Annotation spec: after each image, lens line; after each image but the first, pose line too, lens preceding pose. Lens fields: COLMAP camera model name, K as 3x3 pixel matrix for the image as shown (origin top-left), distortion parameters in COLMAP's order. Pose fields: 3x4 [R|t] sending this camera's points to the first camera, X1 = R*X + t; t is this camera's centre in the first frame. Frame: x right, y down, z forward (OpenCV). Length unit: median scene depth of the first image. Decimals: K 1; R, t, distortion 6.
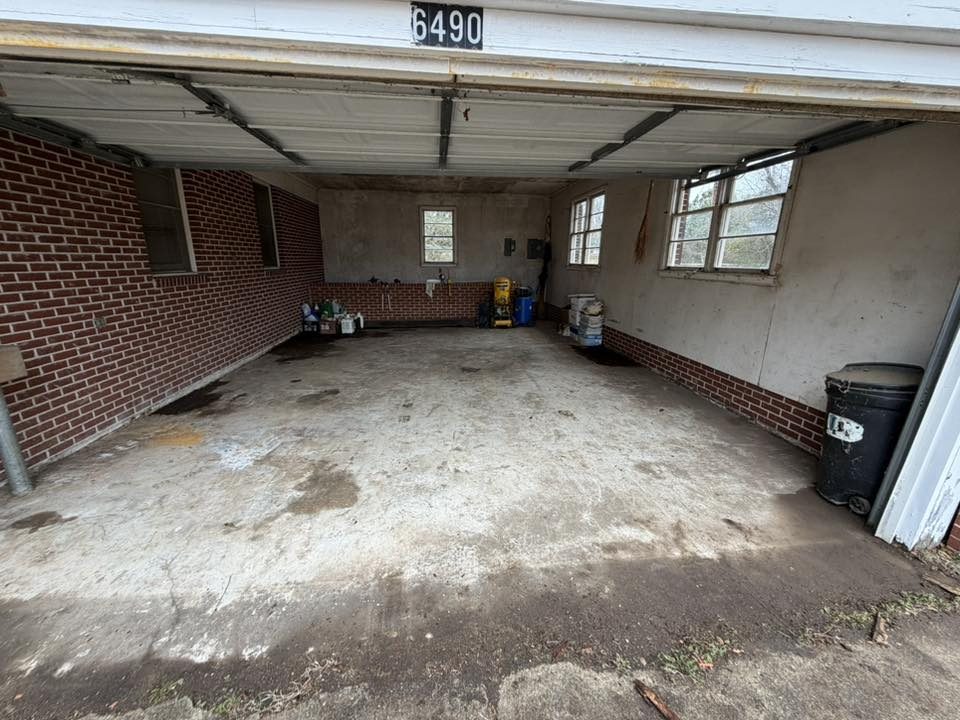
lens RADIAL K [[378.0, 0, 481.1], [0, 378.0, 365.8], [0, 0, 1]] dist [-0.001180, -0.000217]
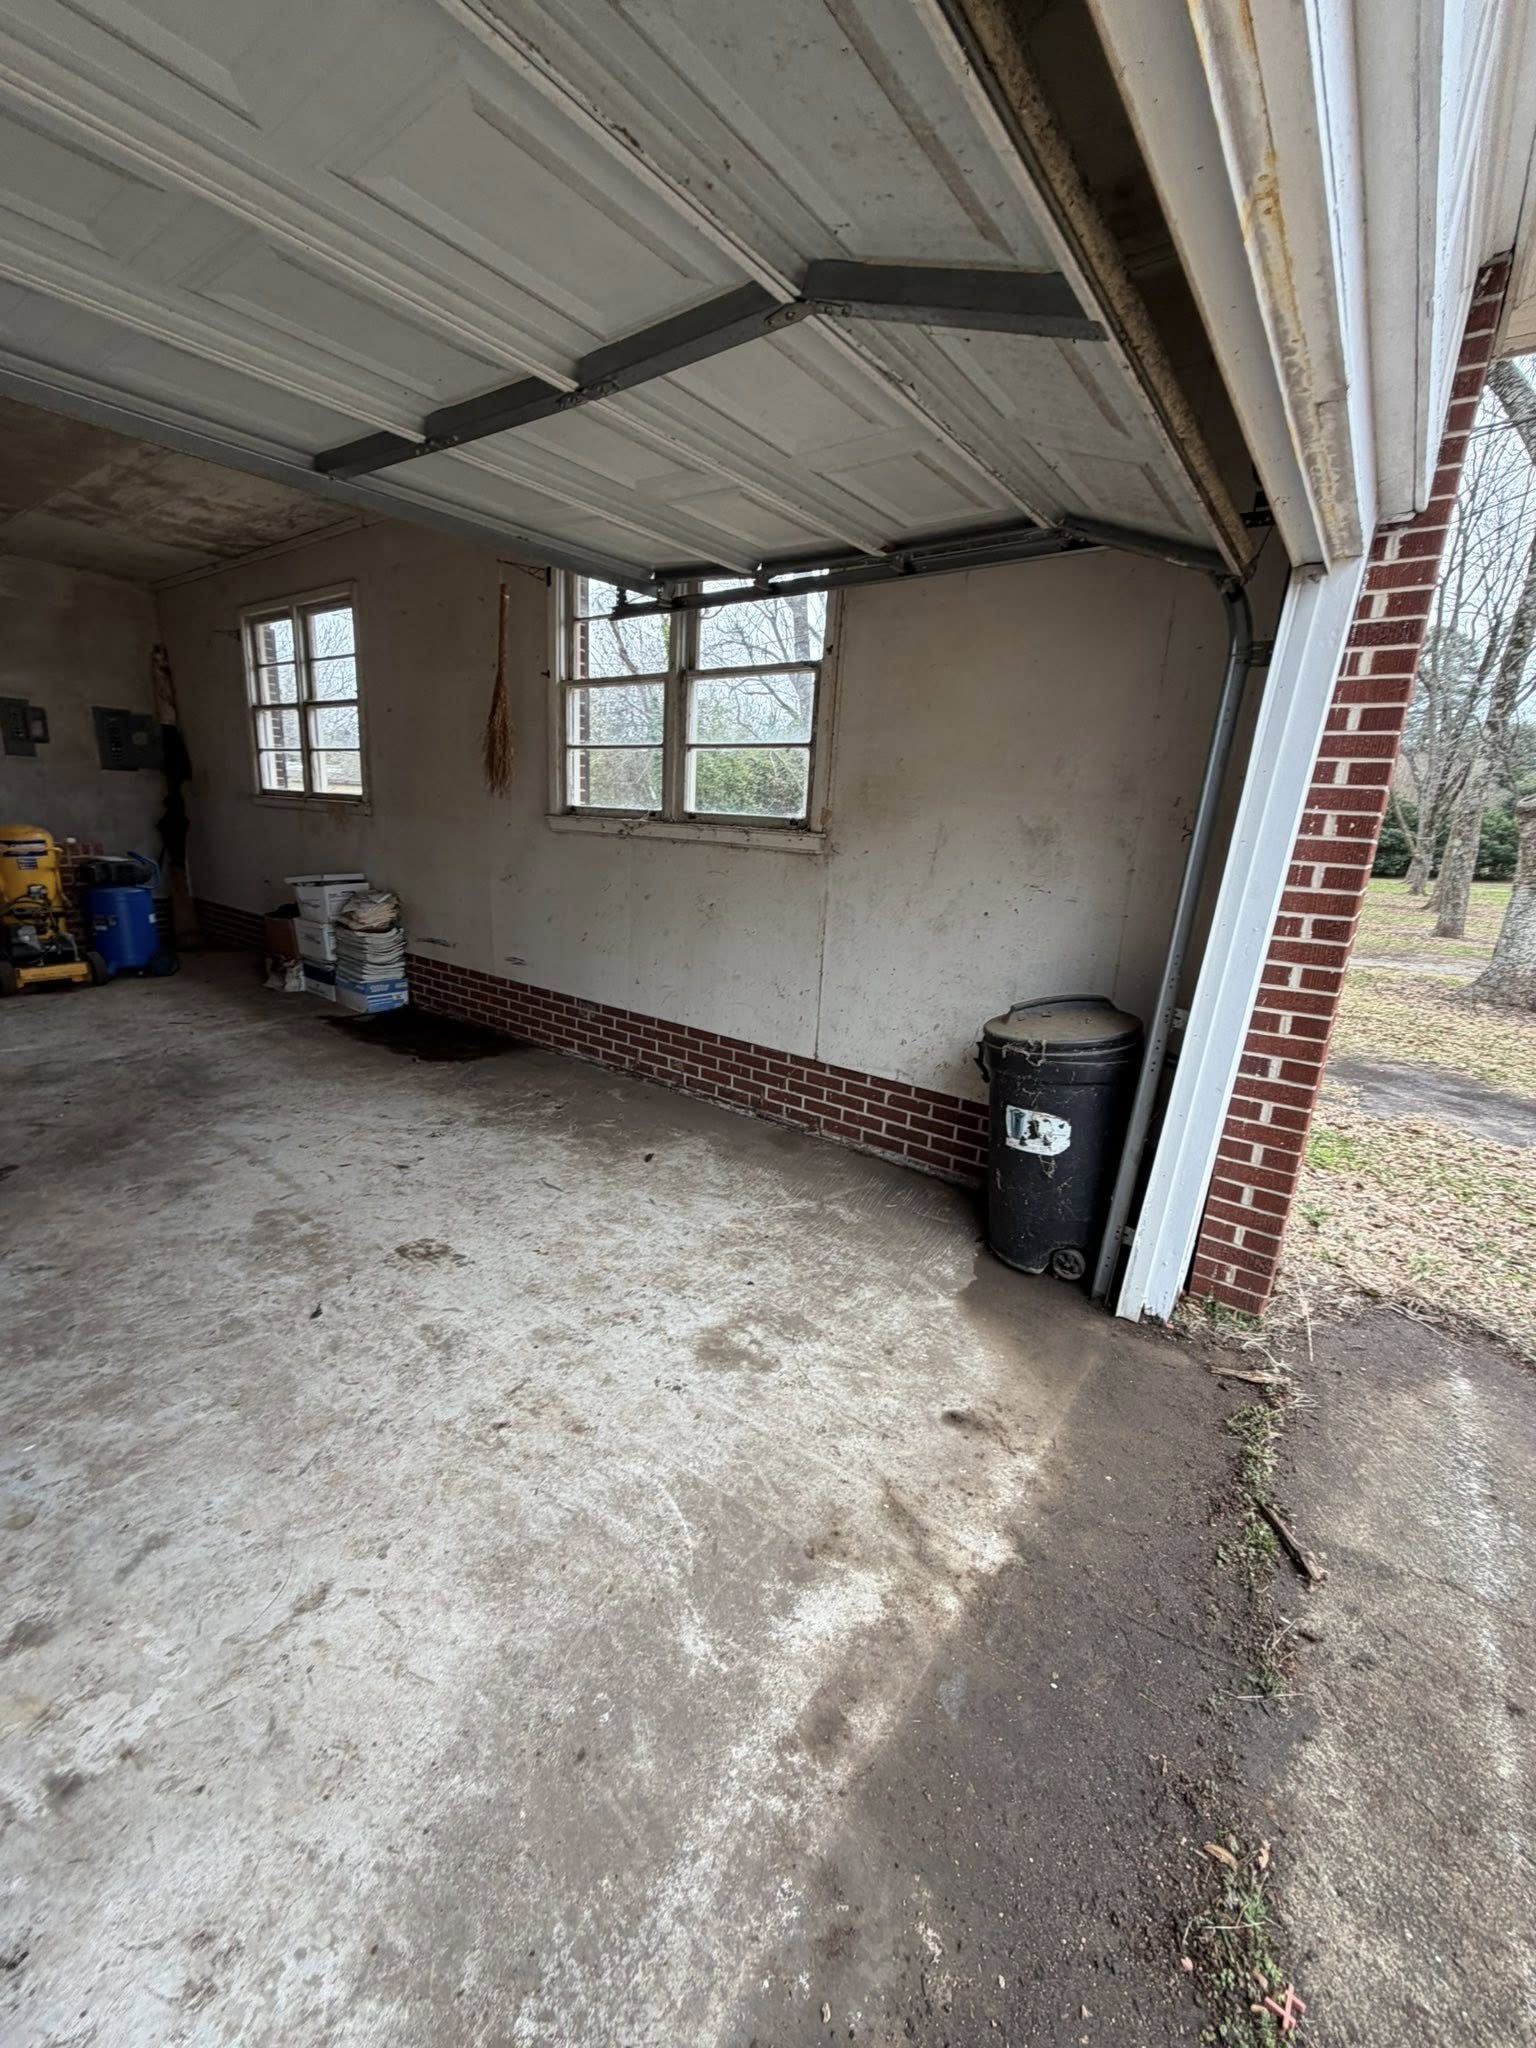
lens RADIAL K [[806.5, 0, 764.0], [0, 806.5, 1021.1], [0, 0, 1]] dist [-0.001180, -0.000217]
pose [[0.686970, -0.156005, 0.709743, -0.033806], [0.152848, 0.985855, 0.068752, -0.068623], [-0.710429, 0.061252, 0.701098, 0.282490]]
